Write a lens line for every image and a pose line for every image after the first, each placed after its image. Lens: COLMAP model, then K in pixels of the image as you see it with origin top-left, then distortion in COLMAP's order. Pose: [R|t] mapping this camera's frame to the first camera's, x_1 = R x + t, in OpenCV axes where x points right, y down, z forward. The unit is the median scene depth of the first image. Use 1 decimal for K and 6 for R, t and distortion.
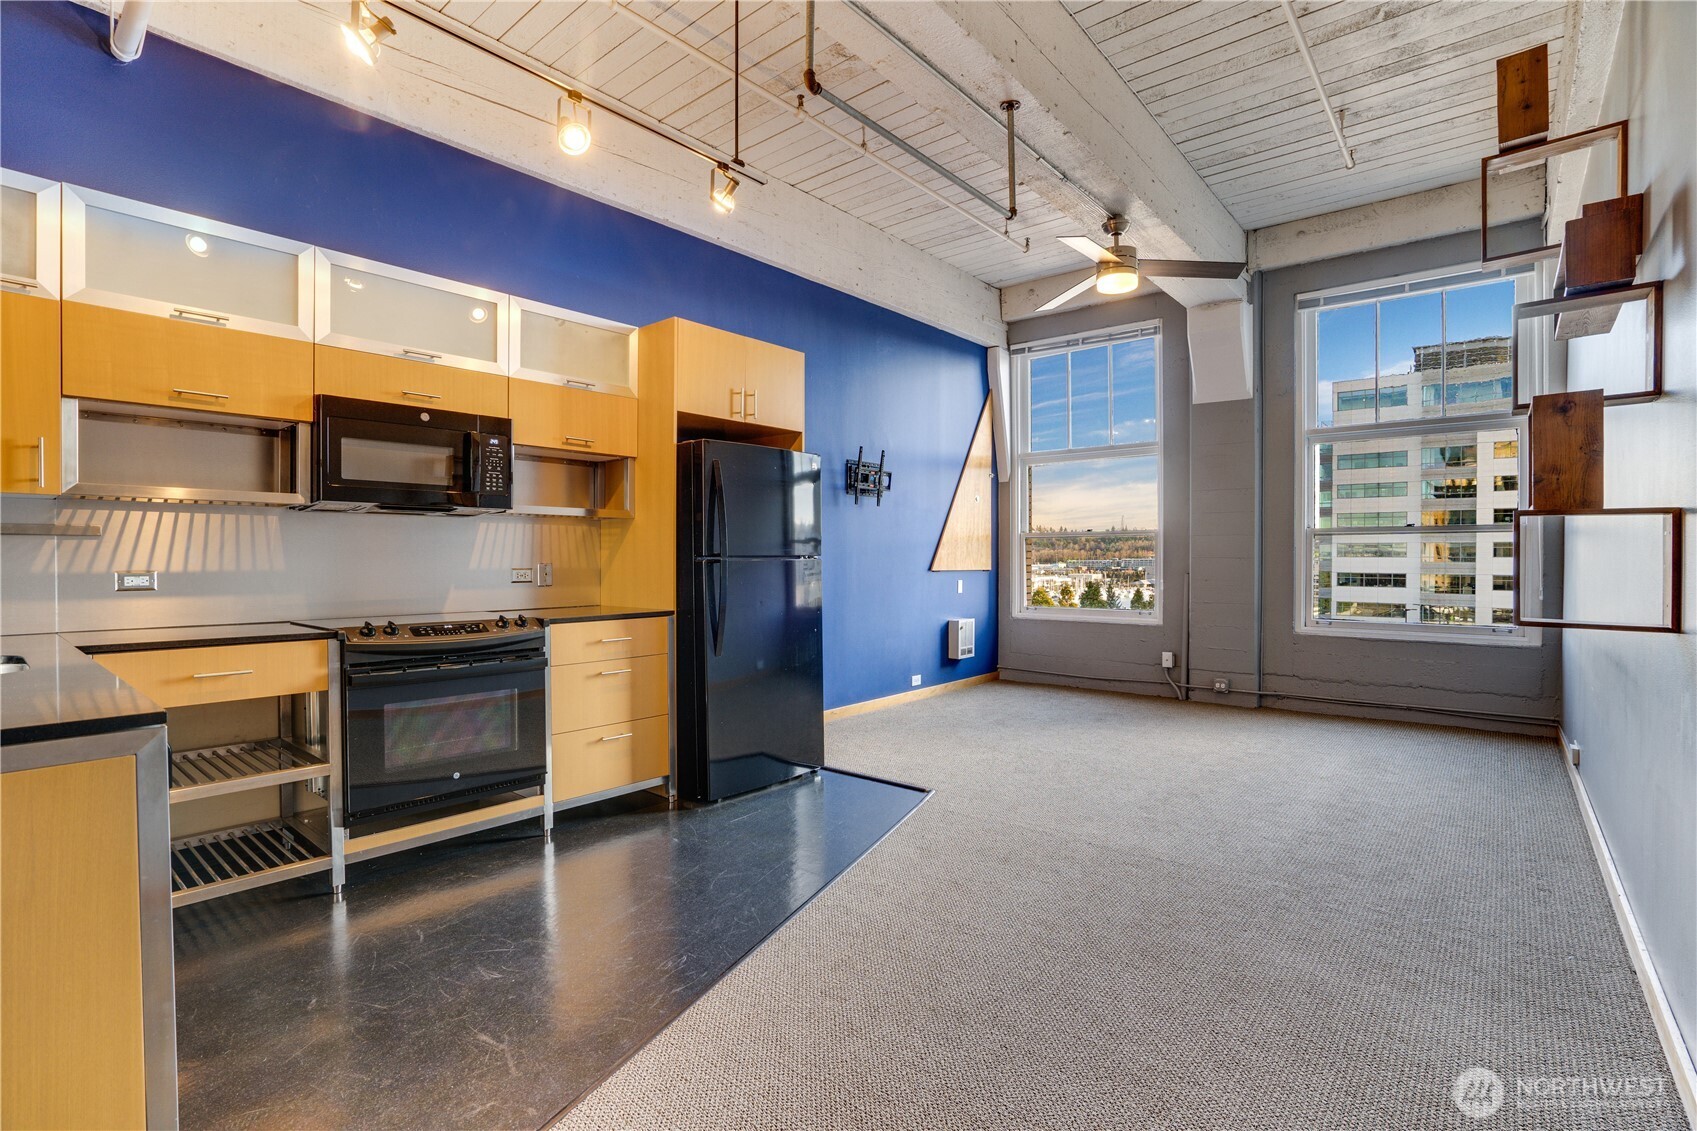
lens RADIAL K [[791.2, 0, 848.5], [0, 791.2, 565.5], [0, 0, 1]] dist [-0.067165, 0.034116]
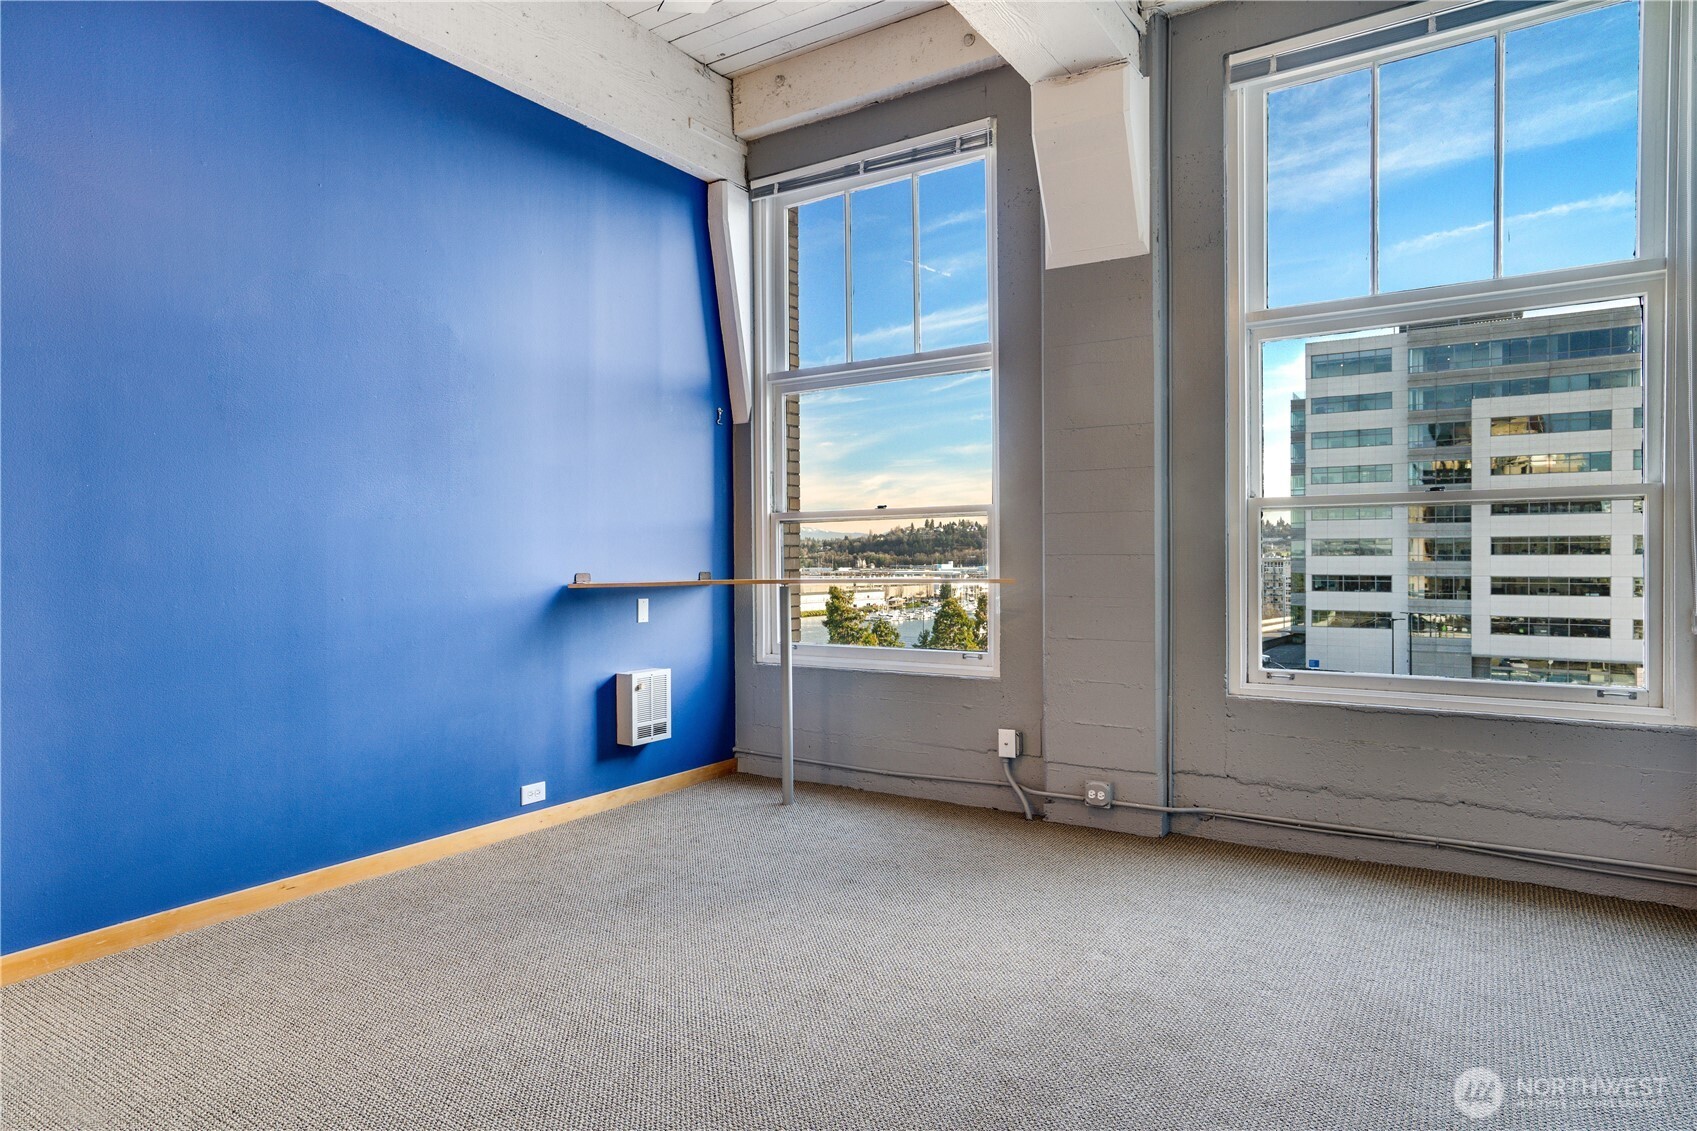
lens RADIAL K [[992.1, 0, 848.5], [0, 992.1, 565.5], [0, 0, 1]] dist [-0.039221, 0.045705]
pose [[0.992391, -0.005963, 0.122986, 0.149640], [0.006448, 0.999973, -0.003545, -0.000803], [-0.122961, 0.004311, 0.992402, 0.230985]]
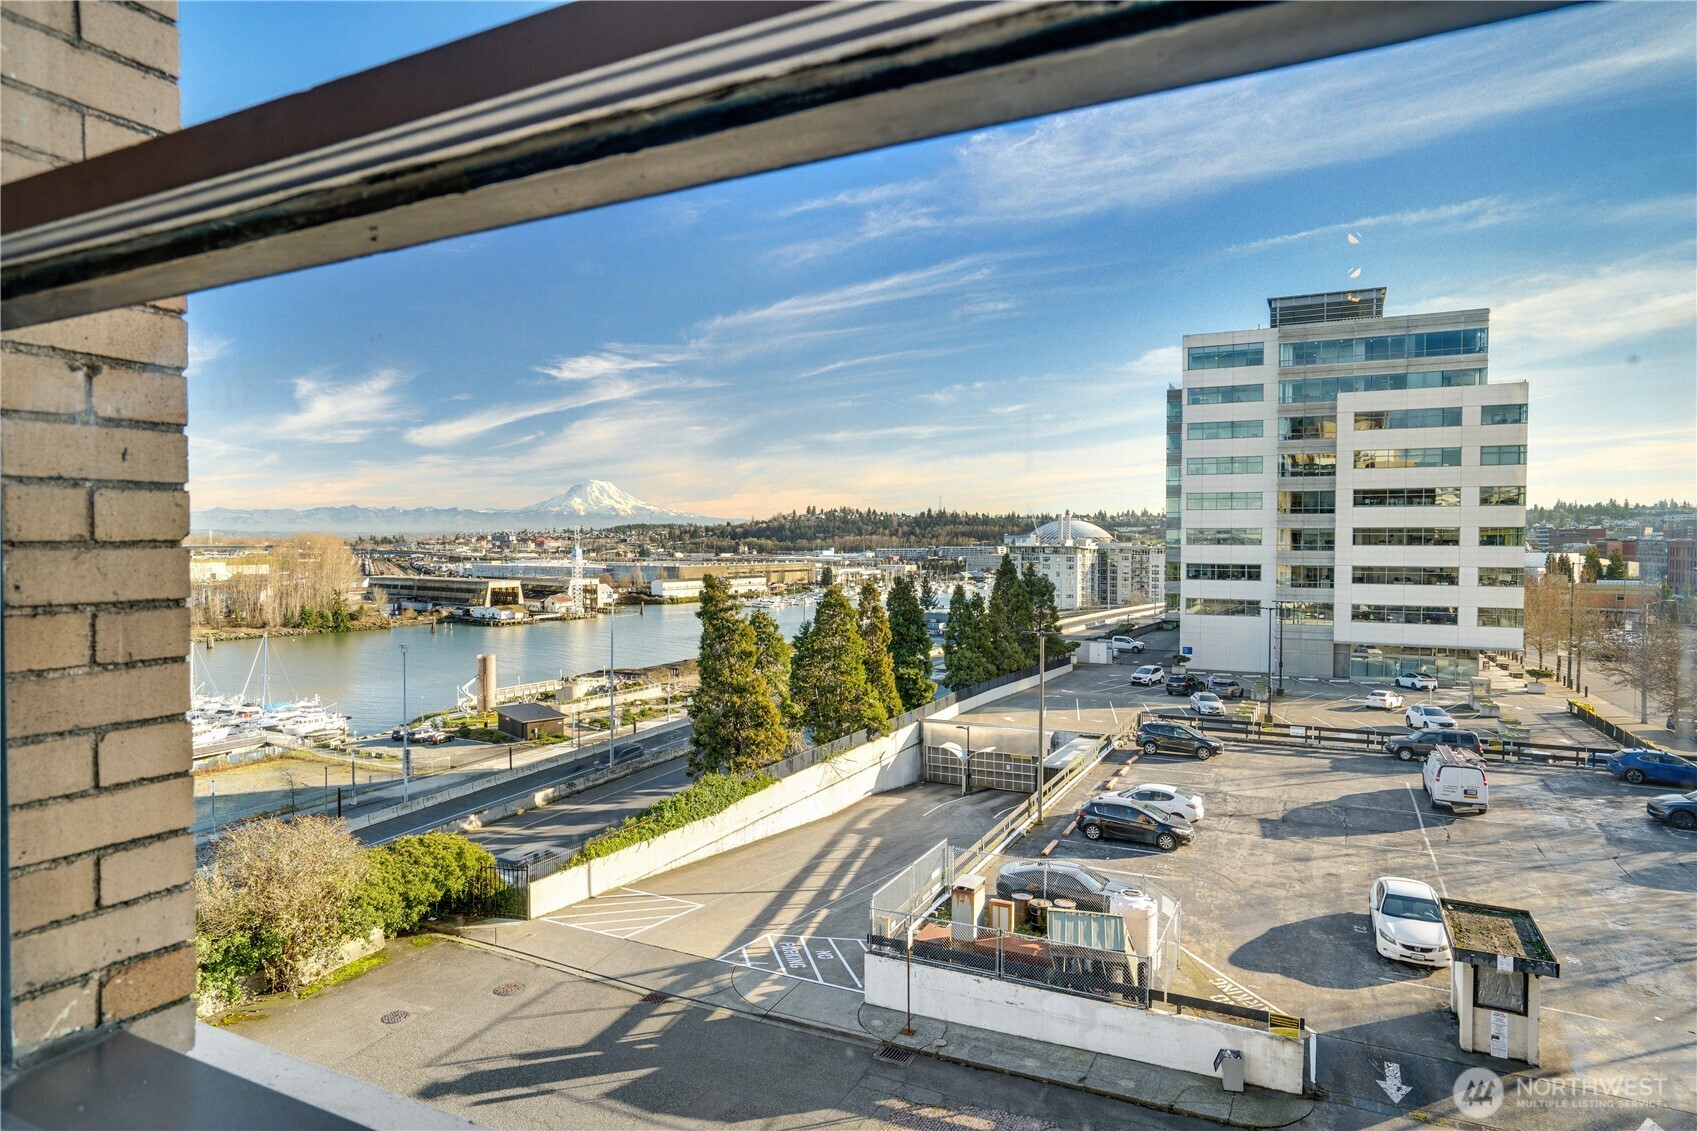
lens RADIAL K [[984.7, 0, 848.5], [0, 984.7, 565.5], [0, 0, 1]] dist [-0.049322, 0.000093]
pose [[0.970648, -0.003715, 0.240476, 0.243785], [0.001126, 0.999940, 0.010903, -0.004944], [-0.240502, -0.010312, 0.970594, 0.698555]]
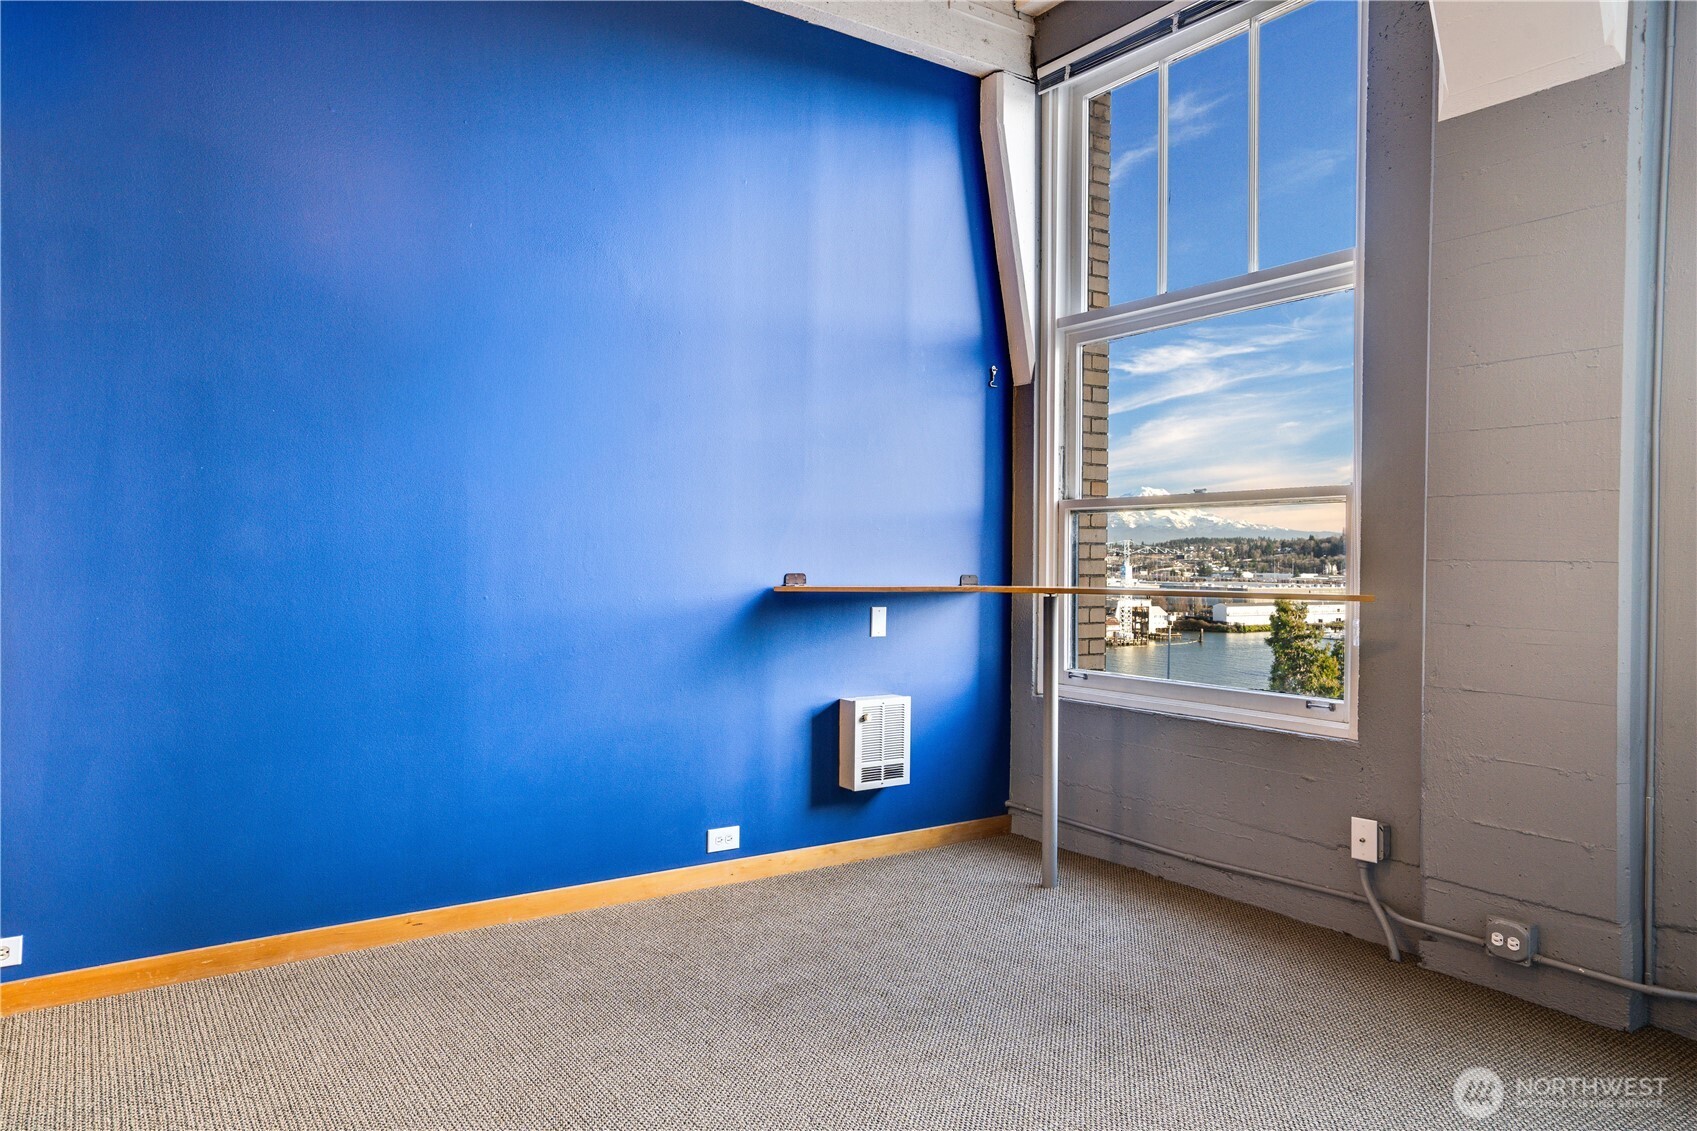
lens RADIAL K [[1122.3, 0, 848.5], [0, 1122.3, 565.5], [0, 0, 1]] dist [-0.012855, 0.040782]
pose [[0.963798, 0.011730, -0.266376, 0.219055], [-0.013152, 0.999907, -0.003555, -0.001539], [0.266310, 0.006930, 0.963863, 0.301408]]
